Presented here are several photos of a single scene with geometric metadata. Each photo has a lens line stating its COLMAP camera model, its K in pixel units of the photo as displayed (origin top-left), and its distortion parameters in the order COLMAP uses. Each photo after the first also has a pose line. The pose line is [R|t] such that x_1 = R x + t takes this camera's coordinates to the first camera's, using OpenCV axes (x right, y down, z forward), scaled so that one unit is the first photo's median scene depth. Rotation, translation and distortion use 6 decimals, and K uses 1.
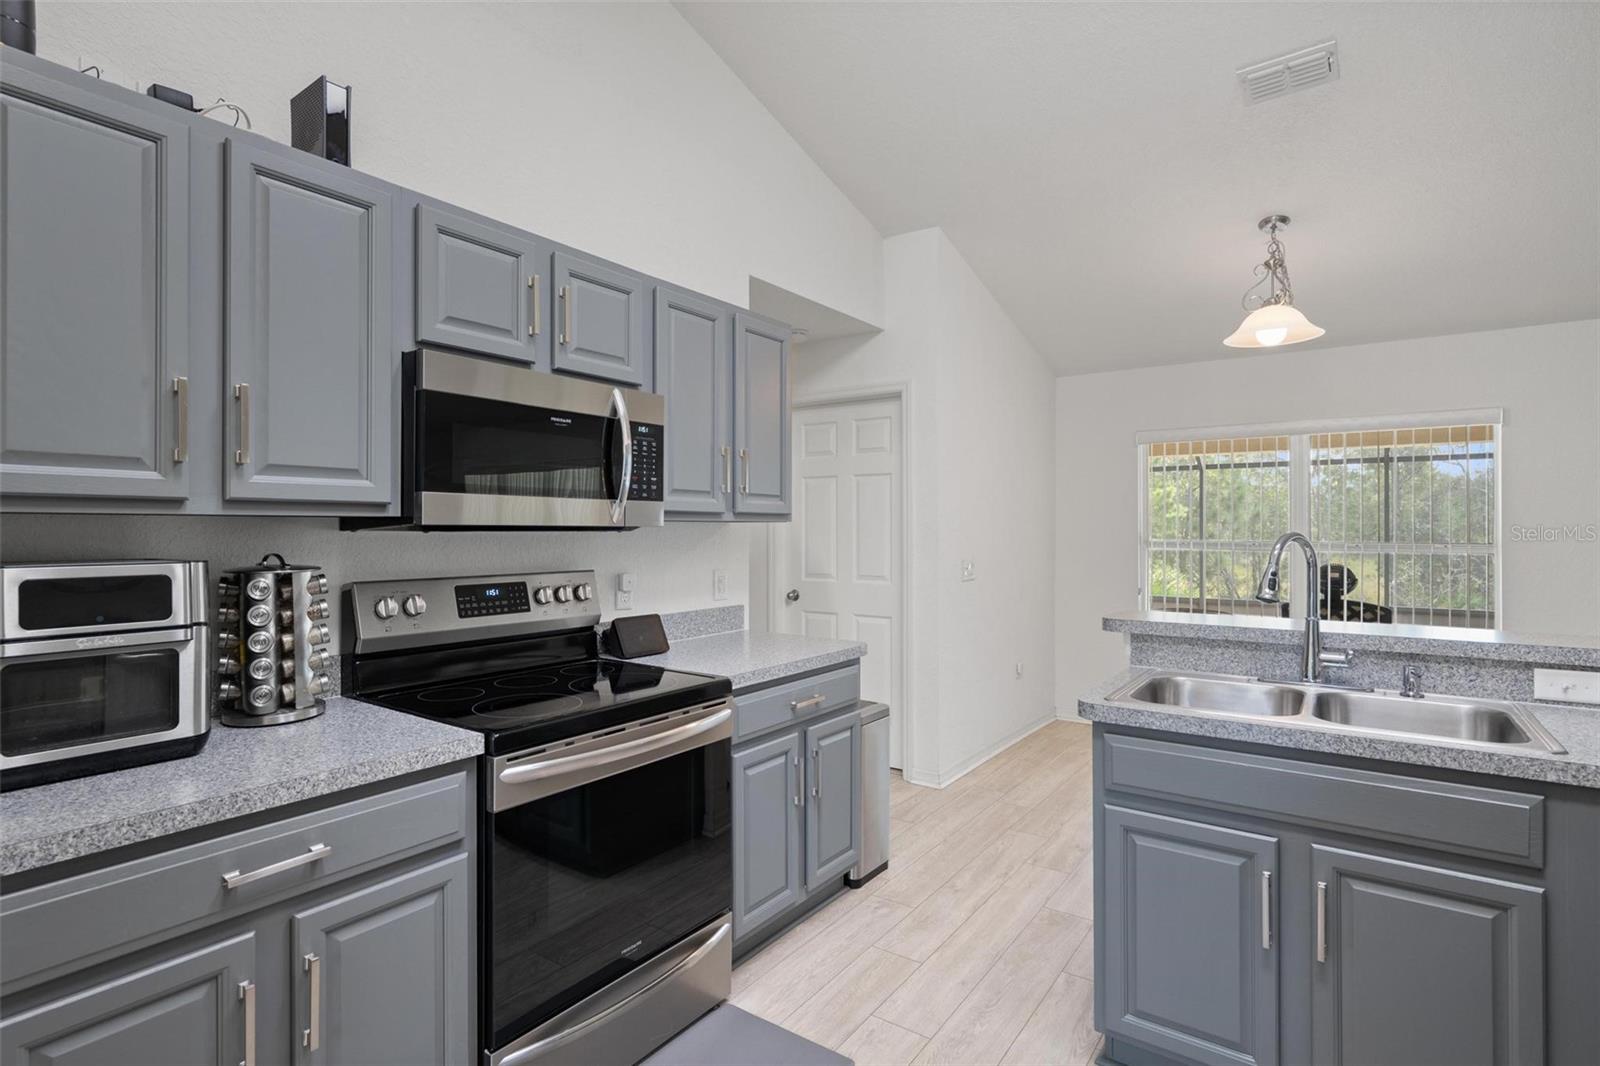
lens RADIAL K [[783.7, 0, 800.0], [0, 783.7, 533.0], [0, 0, 1]] dist [-0.000480, -0.000657]
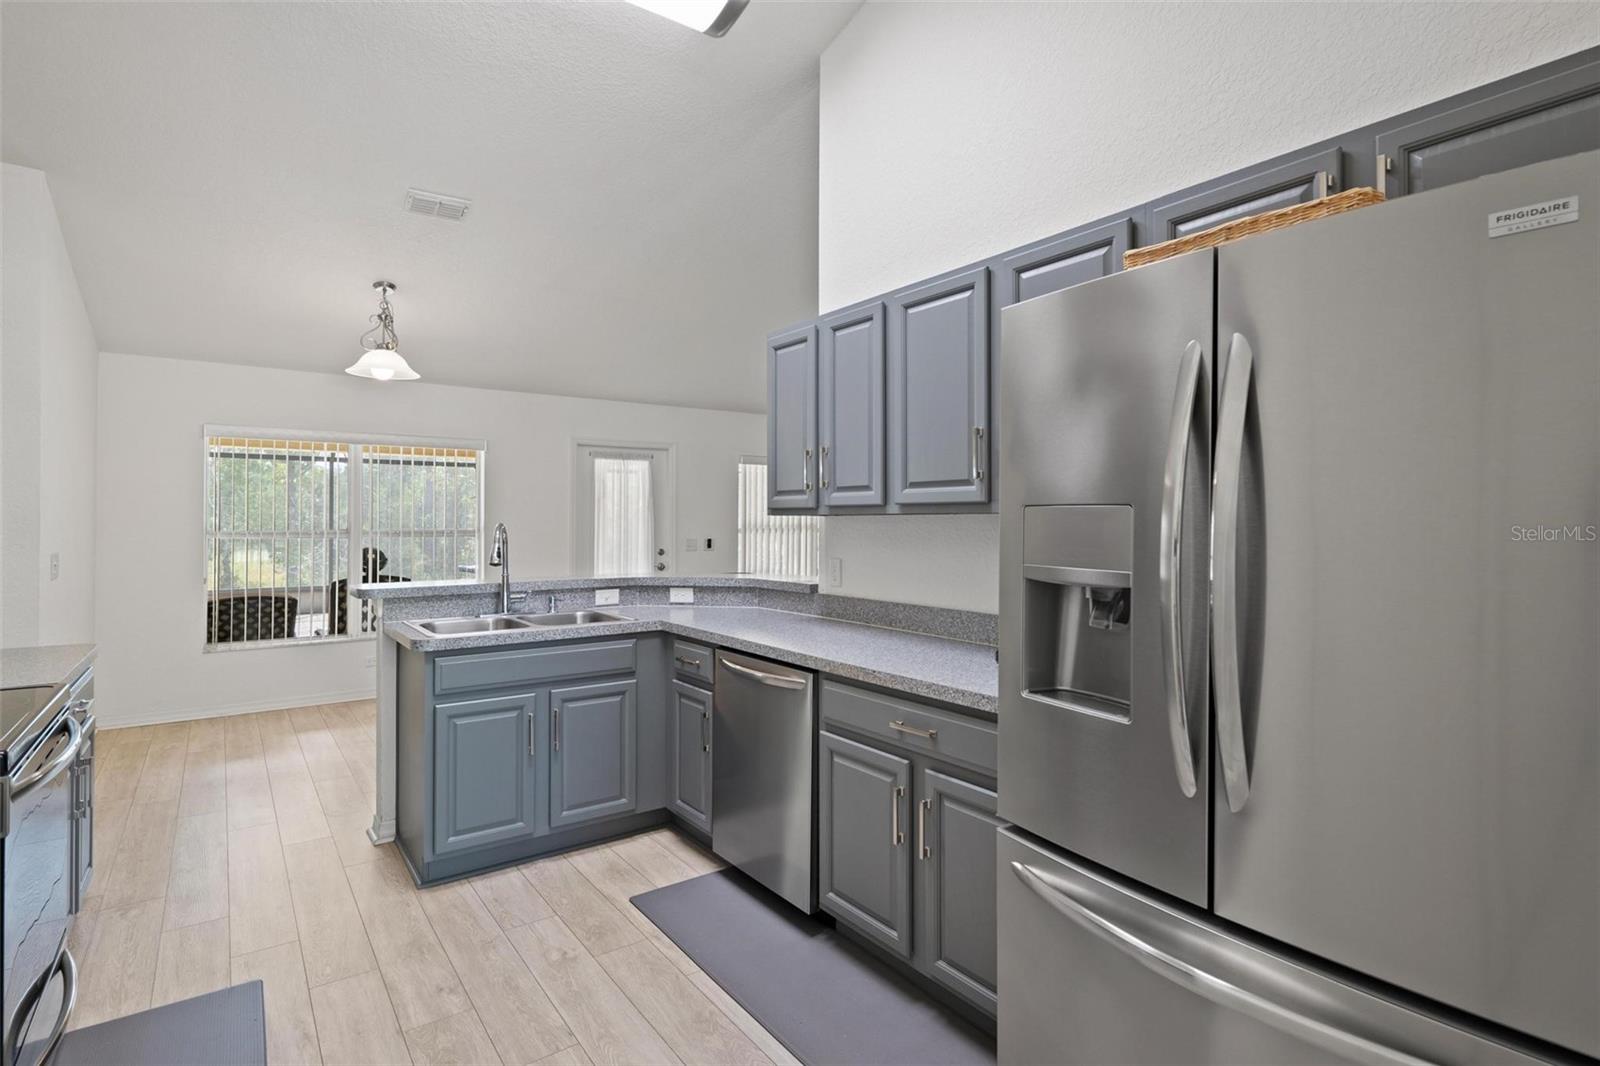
lens RADIAL K [[783.7, 0, 800.0], [0, 783.7, 533.0], [0, 0, 1]] dist [-0.000480, -0.000657]
pose [[0.300934, -0.015222, 0.953524, -0.447049], [0.000842, 0.999876, 0.015696, -0.003423], [-0.953645, -0.003921, 0.300909, -0.059233]]
